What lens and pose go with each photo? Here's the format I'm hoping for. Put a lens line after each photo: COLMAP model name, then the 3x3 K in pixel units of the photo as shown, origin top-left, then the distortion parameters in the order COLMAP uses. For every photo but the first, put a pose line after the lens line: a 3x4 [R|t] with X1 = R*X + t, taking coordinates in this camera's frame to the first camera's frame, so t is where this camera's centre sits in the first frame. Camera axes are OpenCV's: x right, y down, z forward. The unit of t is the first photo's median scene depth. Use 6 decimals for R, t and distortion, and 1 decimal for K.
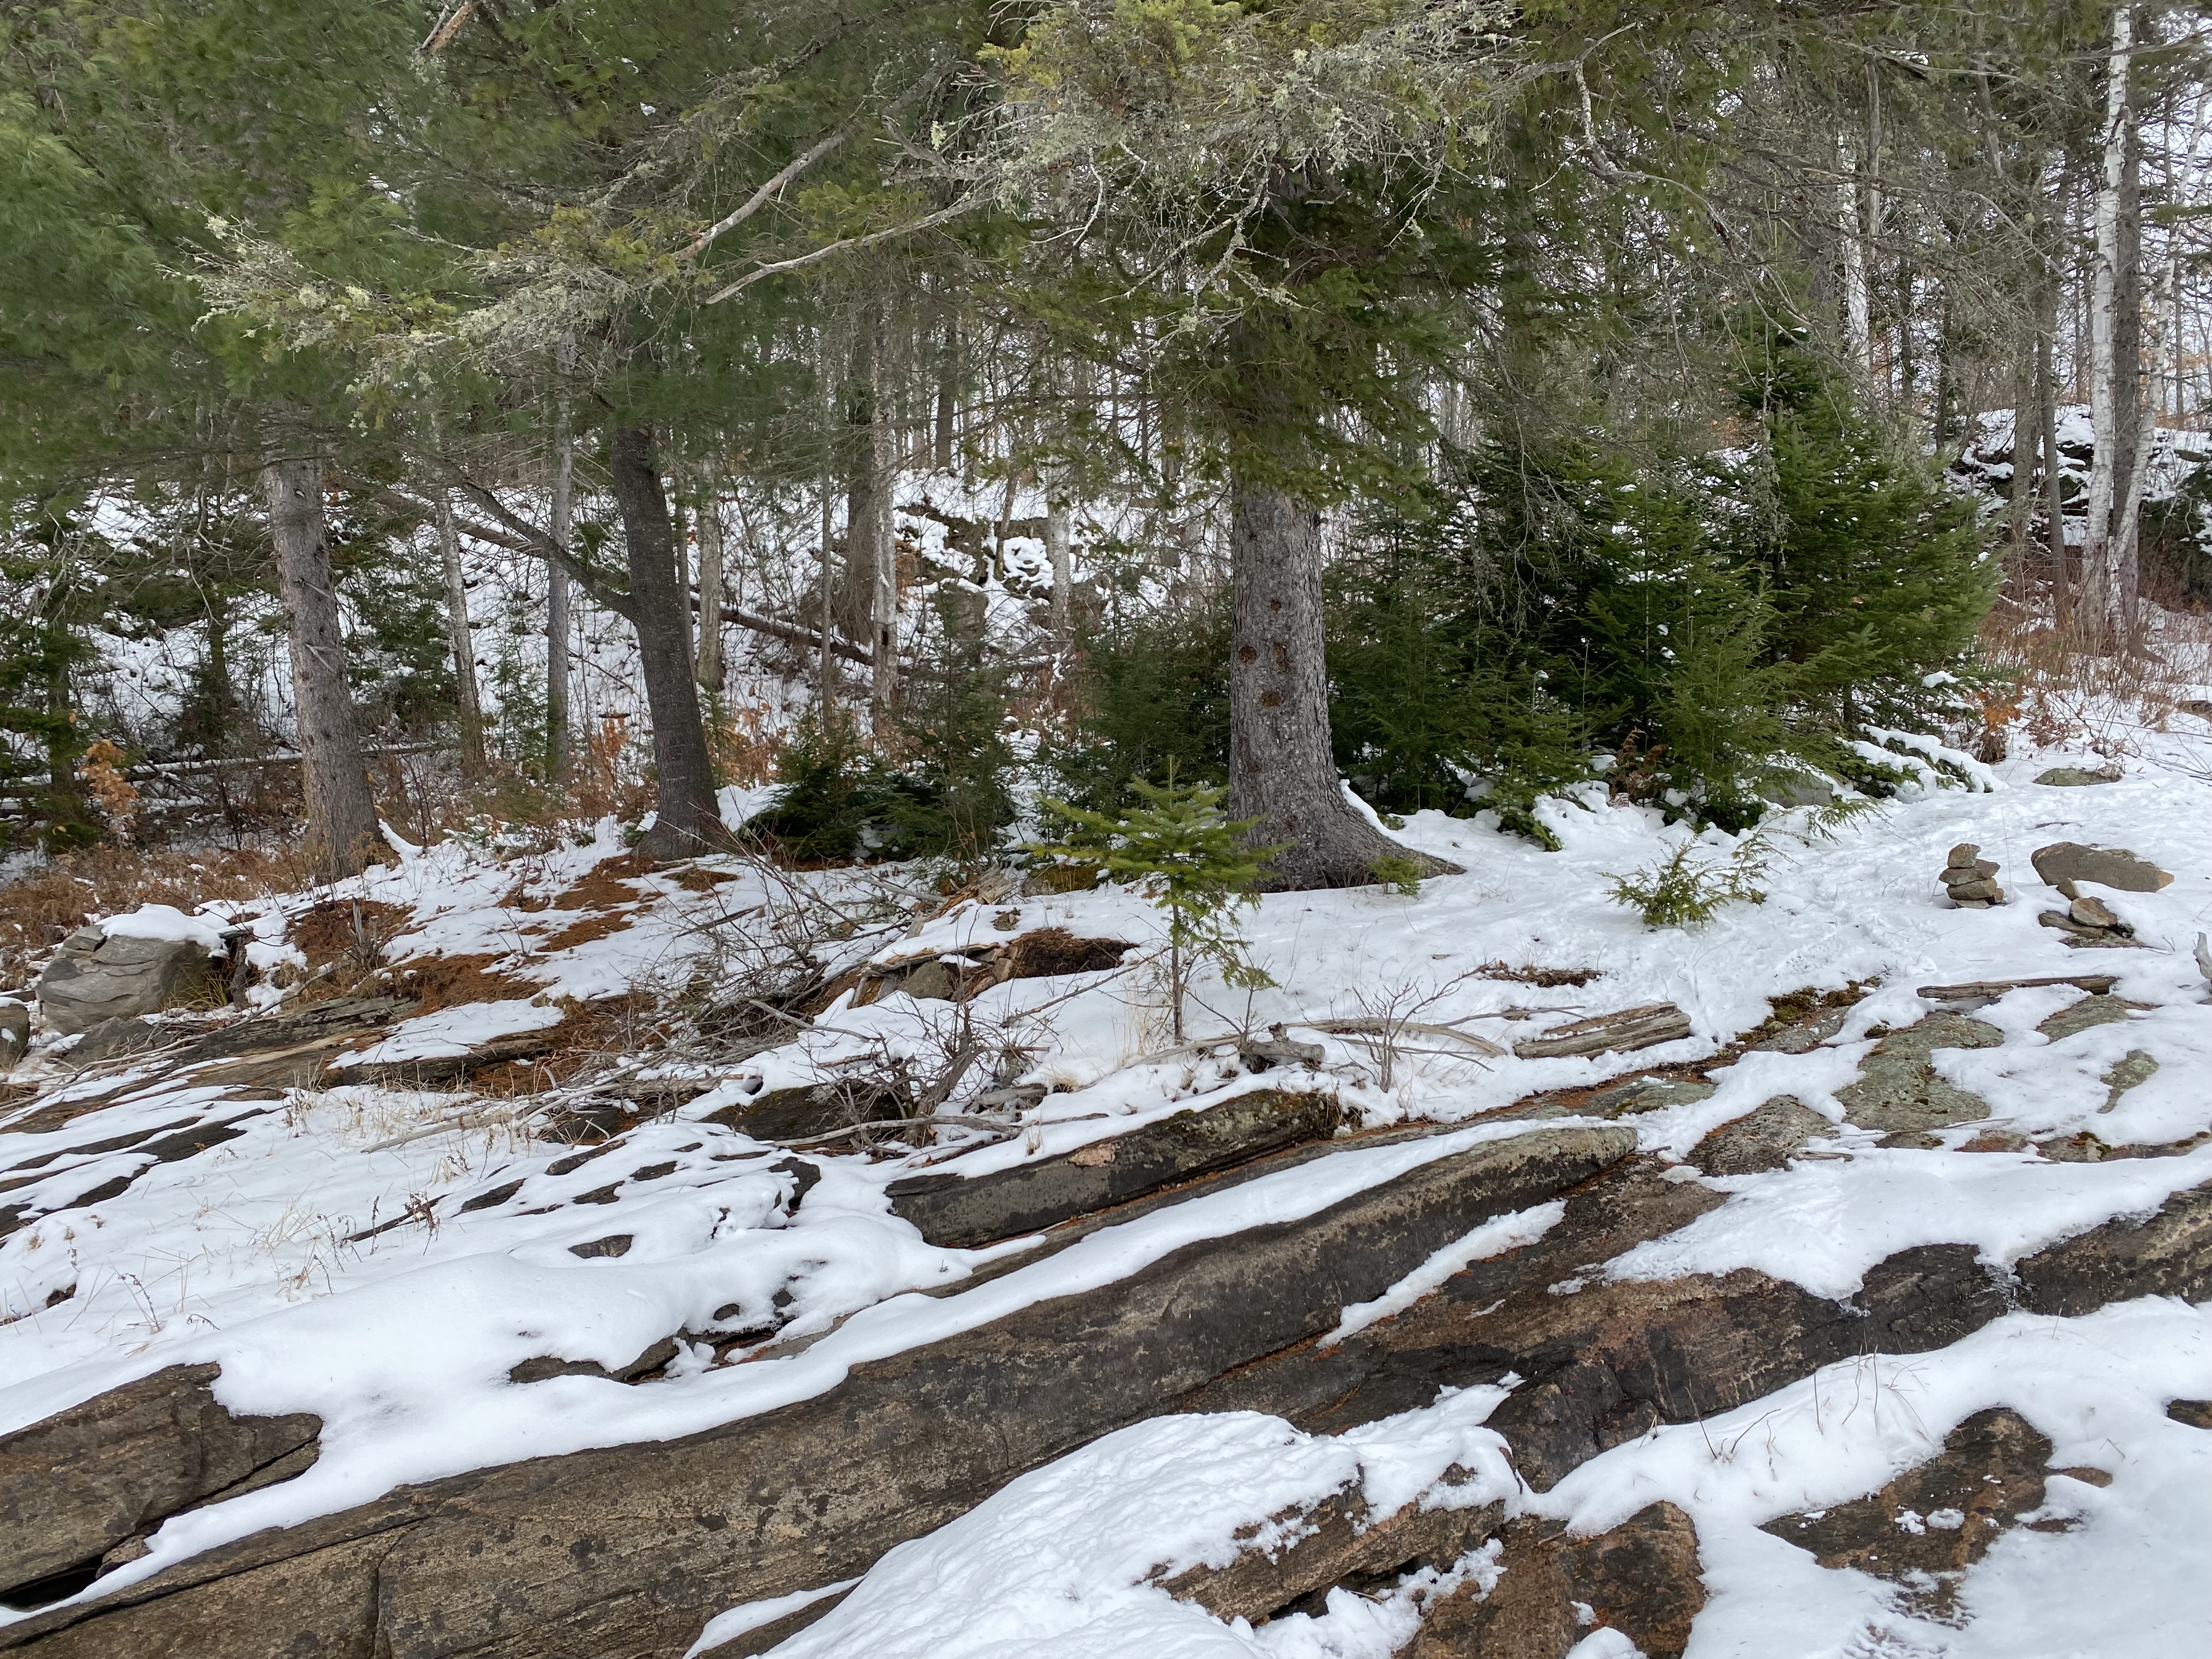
lens RADIAL K [[1746.8, 0, 1086.2], [0, 1746.8, 816.6], [0, 0, 1]] dist [0.015493, -0.007881]
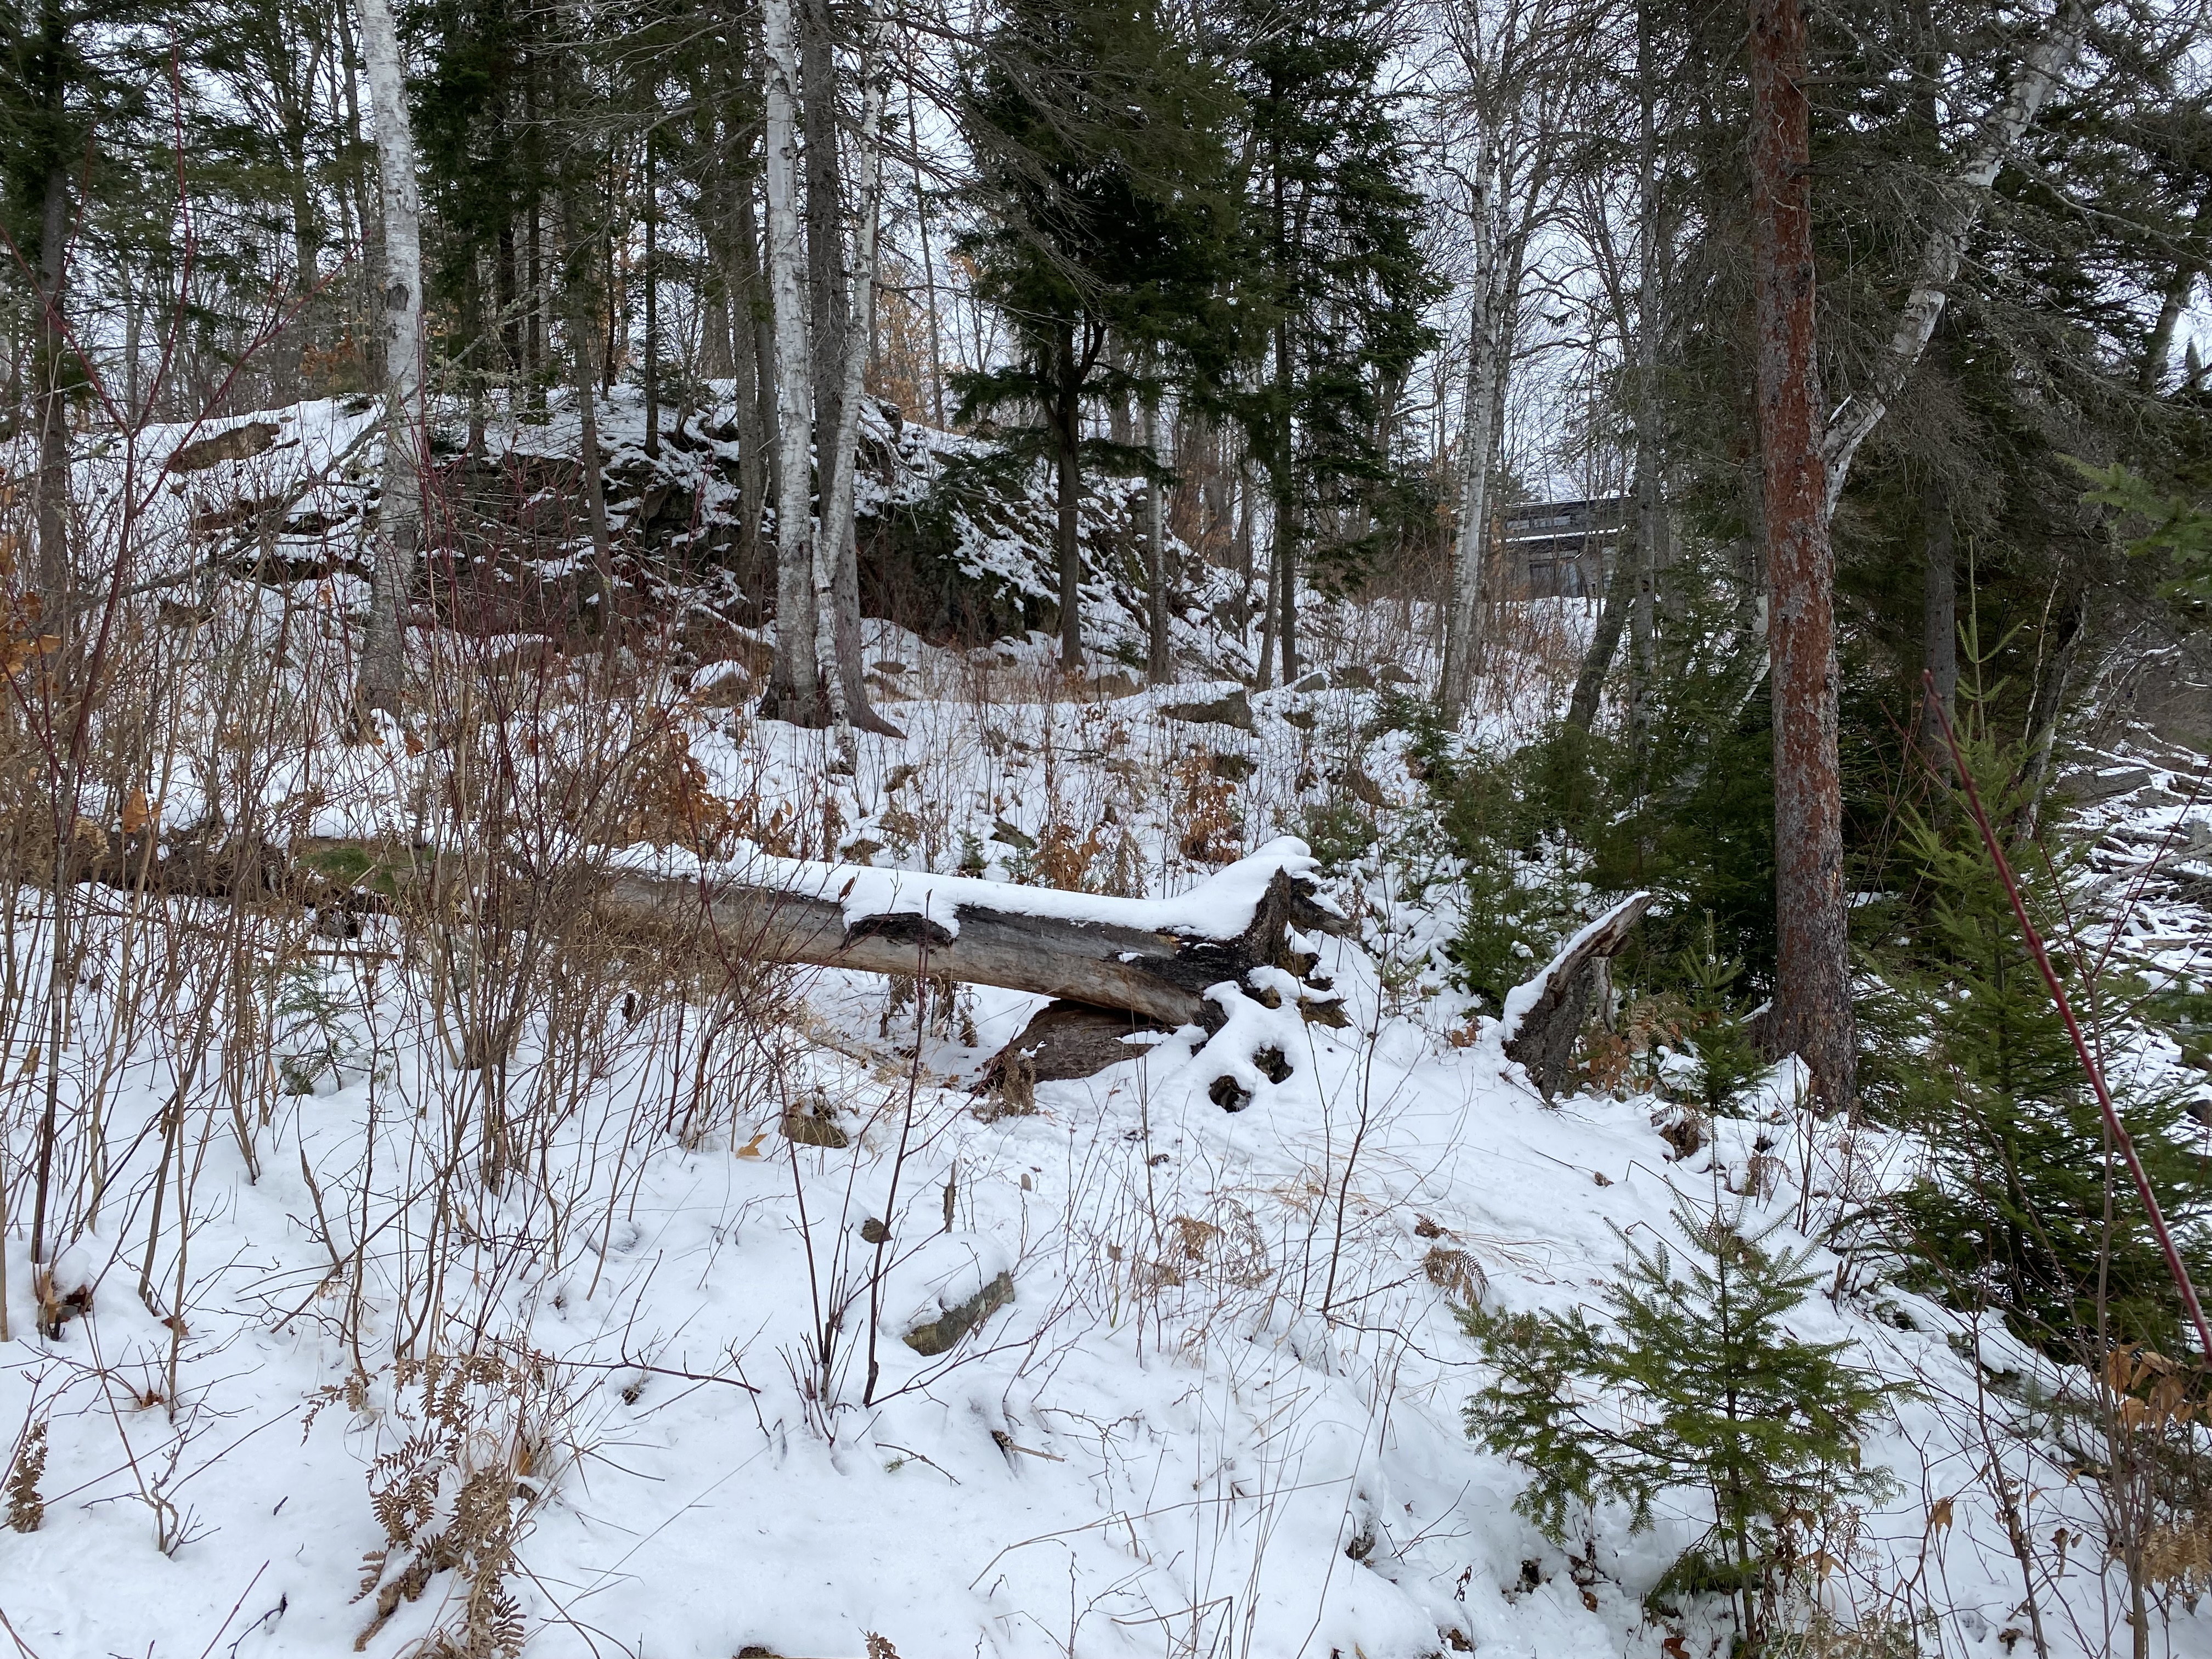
lens RADIAL K [[1746.8, 0, 1086.2], [0, 1746.8, 816.6], [0, 0, 1]] dist [0.015493, -0.007881]
pose [[0.812603, -0.026020, 0.582237, 0.199842], [0.023950, 0.999650, 0.011249, -0.042622], [-0.582326, 0.004804, 0.812941, 0.291620]]
